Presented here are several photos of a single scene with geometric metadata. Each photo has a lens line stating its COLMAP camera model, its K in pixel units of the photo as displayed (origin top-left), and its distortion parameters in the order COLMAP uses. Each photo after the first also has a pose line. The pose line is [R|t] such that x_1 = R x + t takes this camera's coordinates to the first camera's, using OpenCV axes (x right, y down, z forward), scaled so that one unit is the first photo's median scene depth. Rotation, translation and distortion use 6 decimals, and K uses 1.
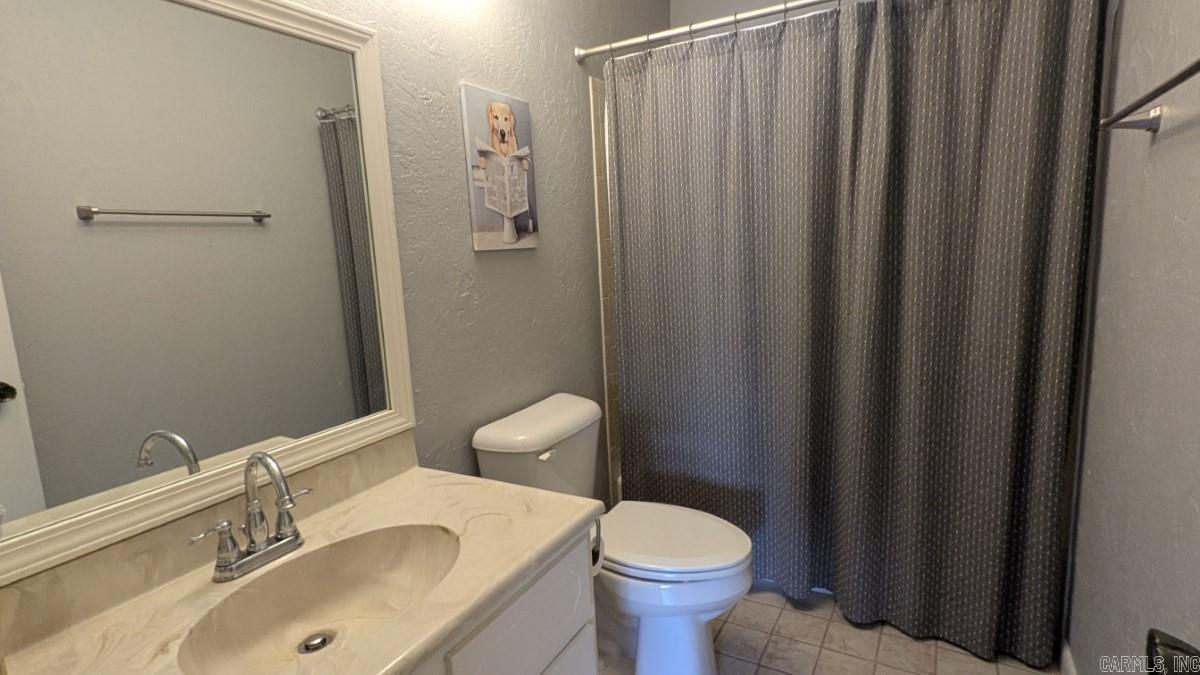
lens RADIAL K [[599.5, 0, 598.8], [0, 599.5, 338.1], [0, 0, 1]] dist [0.015848, -0.001893]
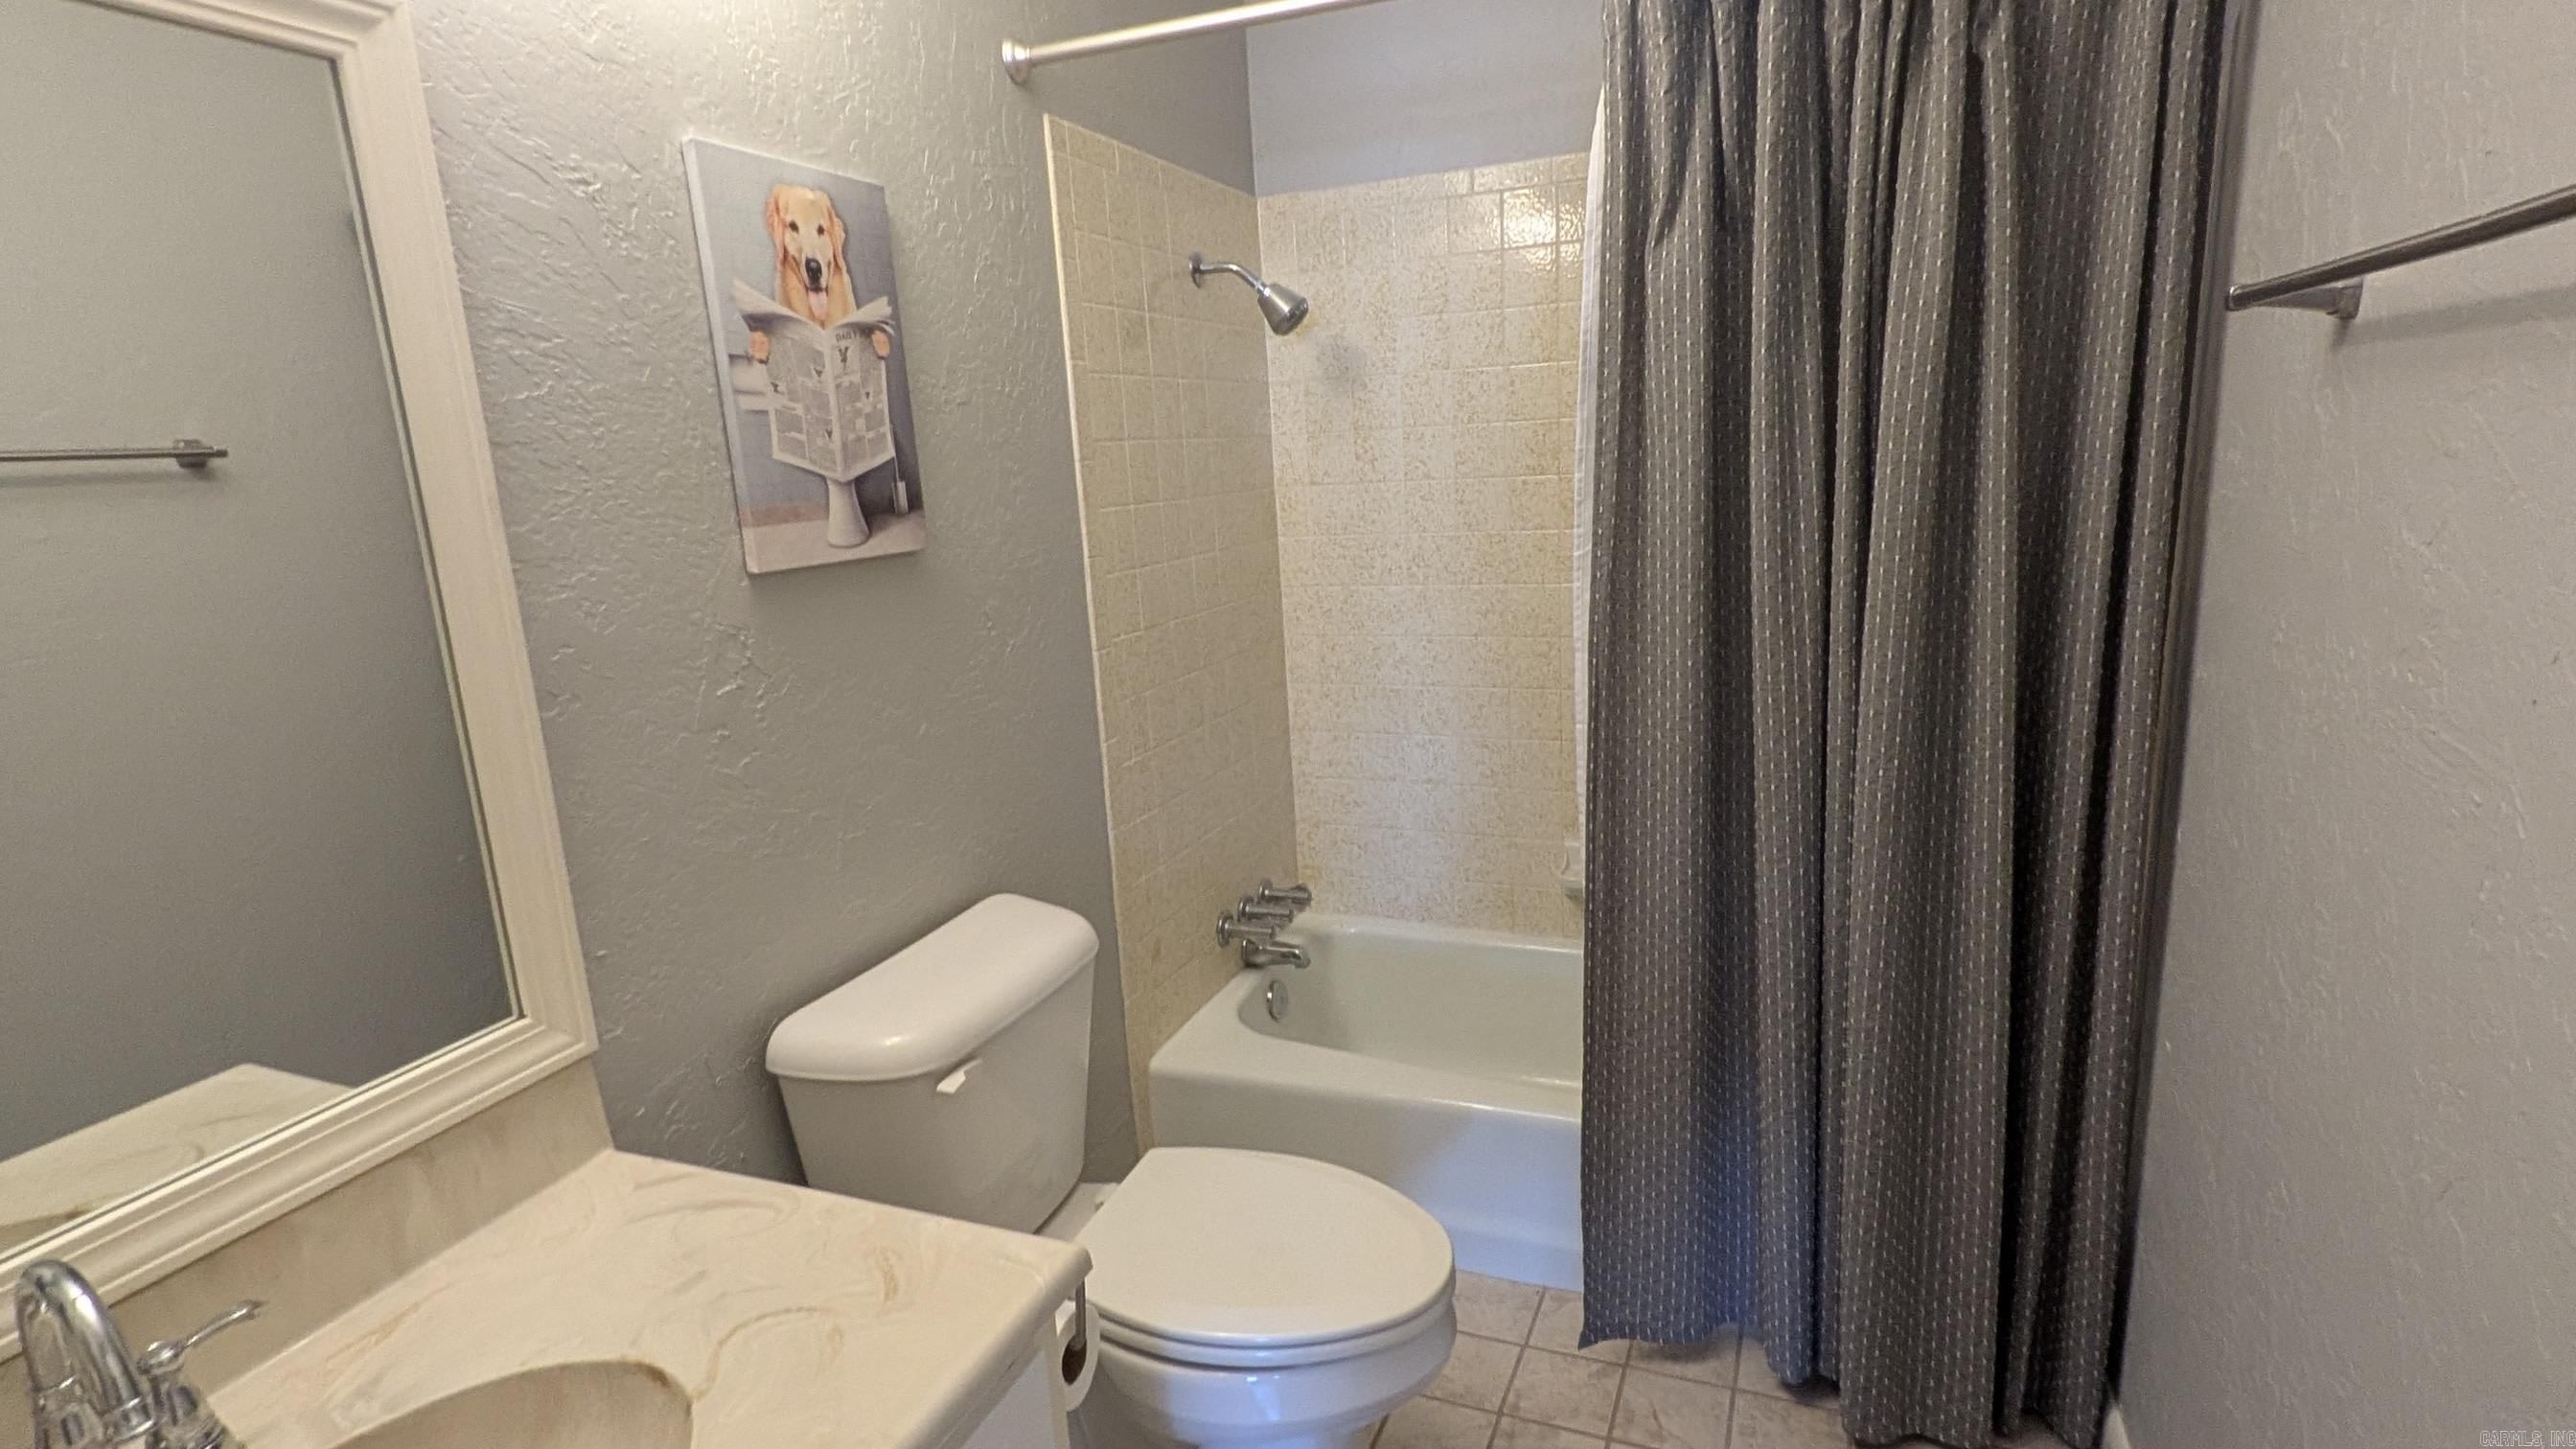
lens RADIAL K [[1287.0, 0, 1289.5], [0, 1287.0, 729.4], [0, 0, 1]] dist [0.015848, -0.001893]
pose [[0.991122, -0.035246, 0.128199, 0.032079], [0.028609, 0.998171, 0.053253, -0.080753], [-0.129841, -0.049113, 0.990318, 0.115840]]
